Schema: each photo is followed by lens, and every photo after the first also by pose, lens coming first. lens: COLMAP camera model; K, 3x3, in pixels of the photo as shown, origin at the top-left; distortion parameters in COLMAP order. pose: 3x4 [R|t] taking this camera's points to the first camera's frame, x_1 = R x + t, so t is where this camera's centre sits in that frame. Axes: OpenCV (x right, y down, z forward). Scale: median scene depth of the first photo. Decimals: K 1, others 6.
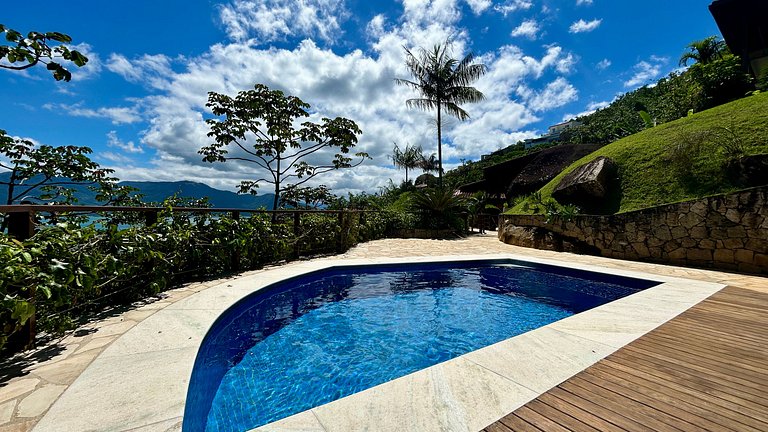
lens RADIAL K [[313.0, 0, 390.3], [0, 313.0, 210.4], [0, 0, 1]] dist [0.007068, -0.001023]
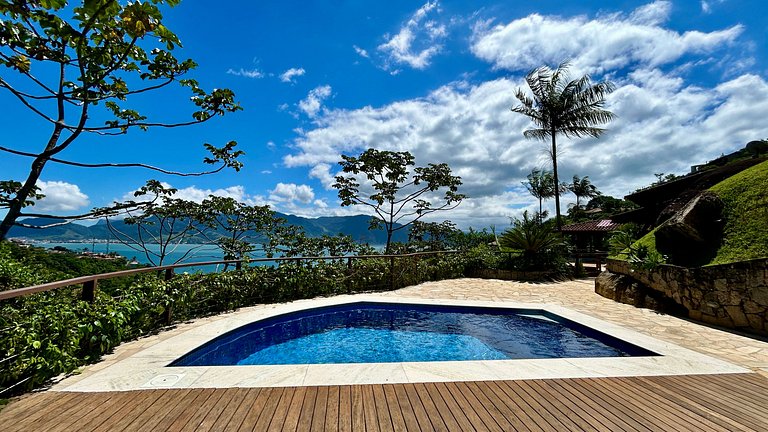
lens RADIAL K [[313.0, 0, 387.8], [0, 313.0, 213.8], [0, 0, 1]] dist [0.007068, -0.001023]
pose [[0.876923, -0.040335, -0.478935, 0.388392], [0.001476, 0.996694, -0.081237, -0.056508], [0.480628, 0.070532, 0.874083, -0.090764]]
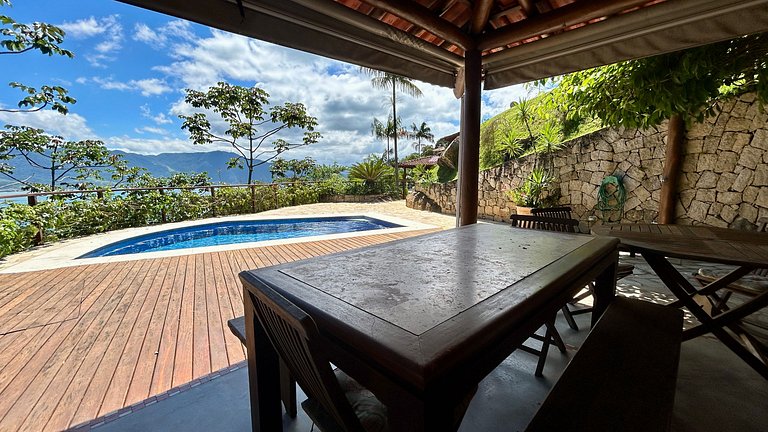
lens RADIAL K [[313.0, 0, 390.3], [0, 313.0, 213.8], [0, 0, 1]] dist [0.007068, -0.001023]
pose [[0.996028, -0.016769, -0.087444, 0.561041], [0.027310, 0.992304, 0.120773, -0.023170], [0.084745, -0.122682, 0.988821, -0.382113]]
